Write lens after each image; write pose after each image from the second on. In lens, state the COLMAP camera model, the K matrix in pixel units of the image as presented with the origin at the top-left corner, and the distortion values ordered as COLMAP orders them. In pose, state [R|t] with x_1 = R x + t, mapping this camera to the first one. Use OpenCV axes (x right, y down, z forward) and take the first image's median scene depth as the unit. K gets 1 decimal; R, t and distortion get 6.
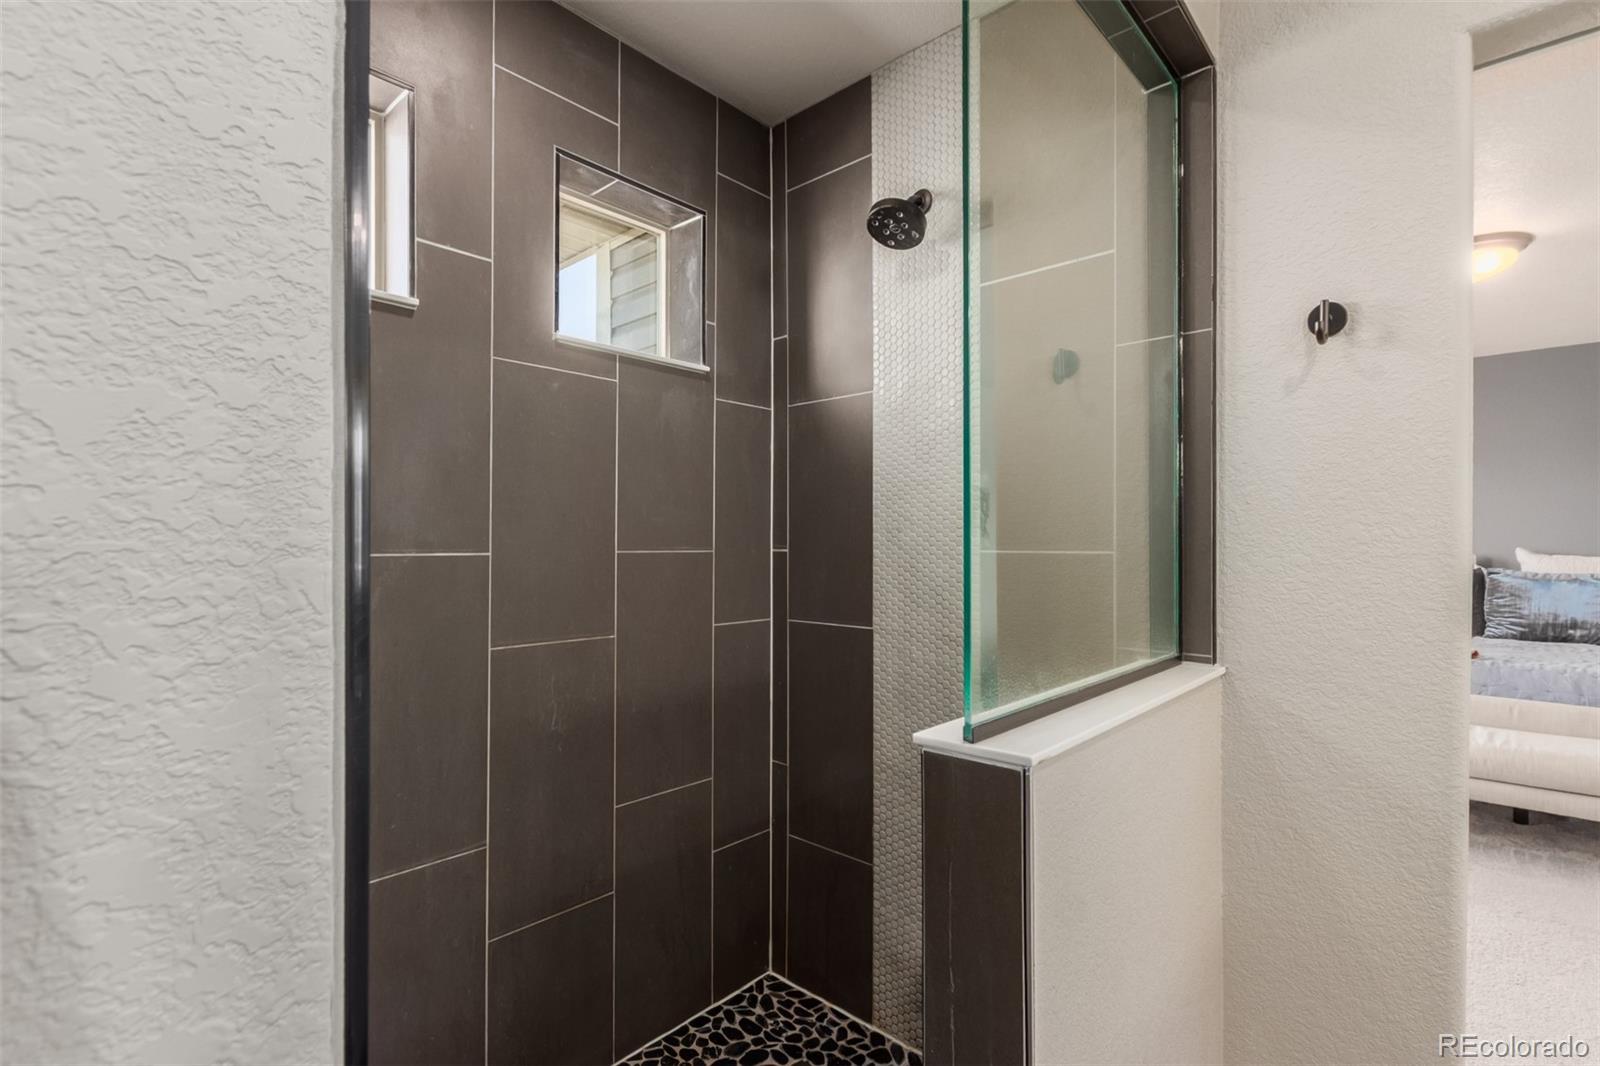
lens RADIAL K [[745.2, 0, 821.3], [0, 745.2, 535.5], [0, 0, 1]] dist [0.000032, -0.000238]
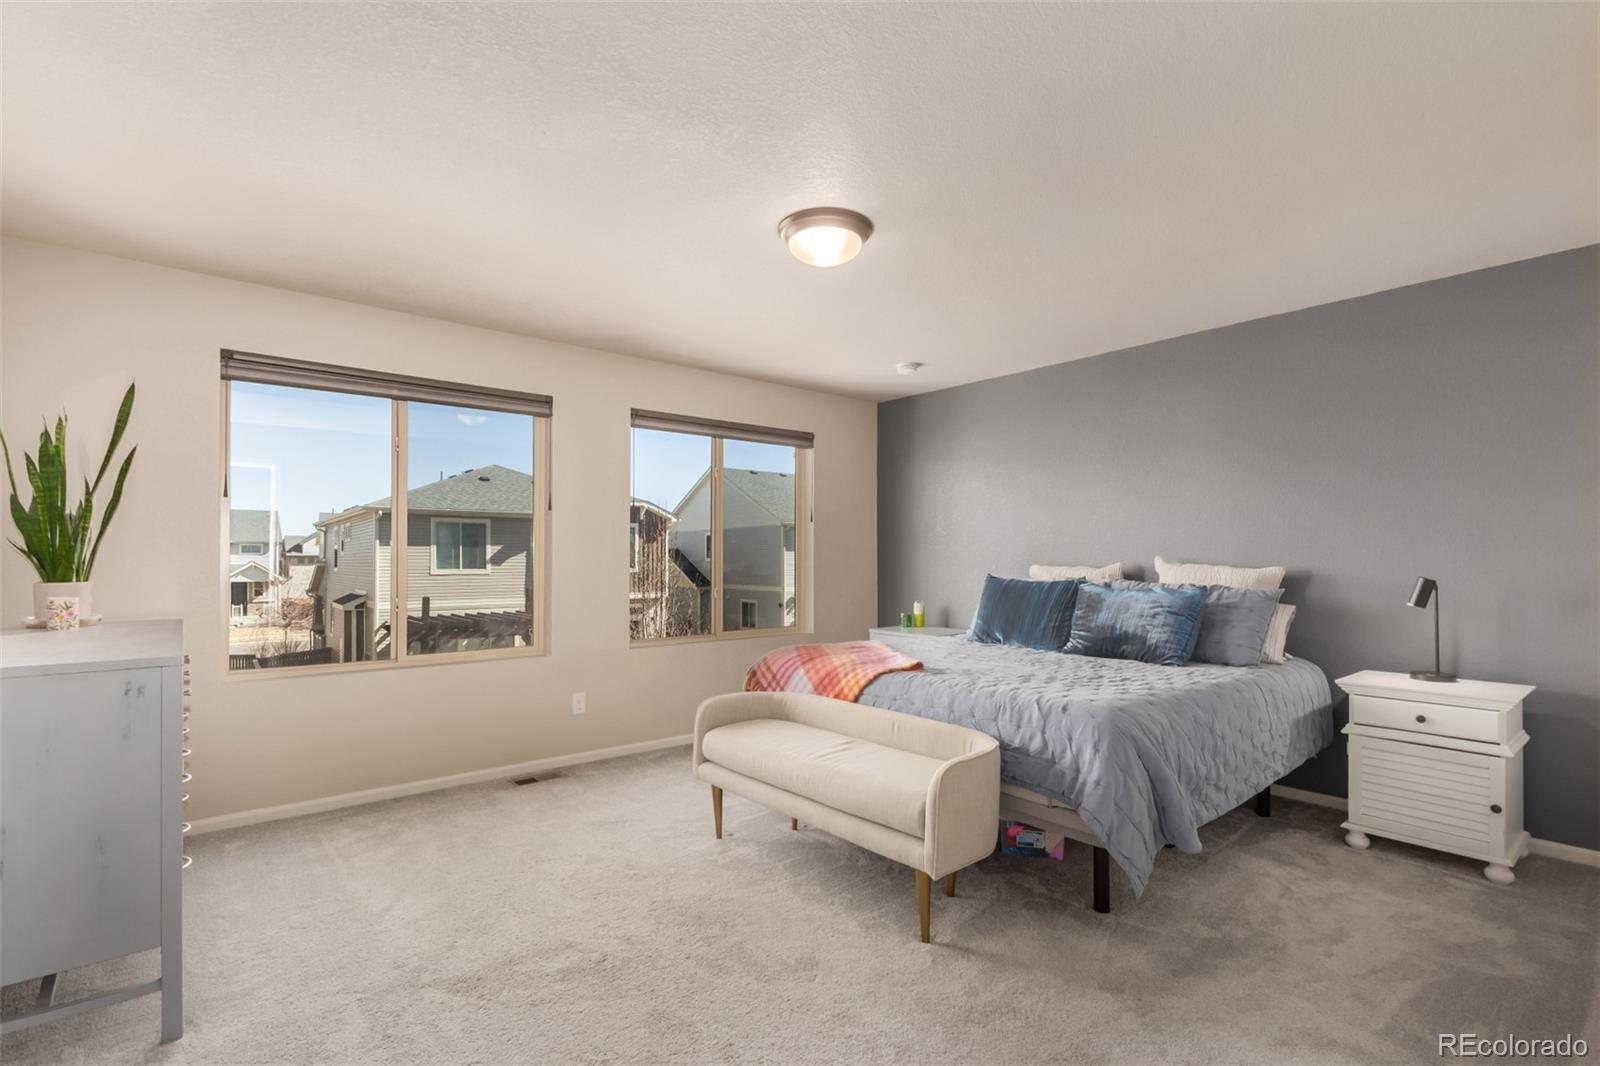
lens RADIAL K [[735.1, 0, 813.0], [0, 735.1, 551.8], [0, 0, 1]] dist [0.013597, -0.001356]
pose [[0.992288, 0.001017, -0.123951, 0.718855], [-0.000911, 0.999999, 0.000909, 0.012215], [0.123951, -0.000789, 0.992288, 0.057379]]
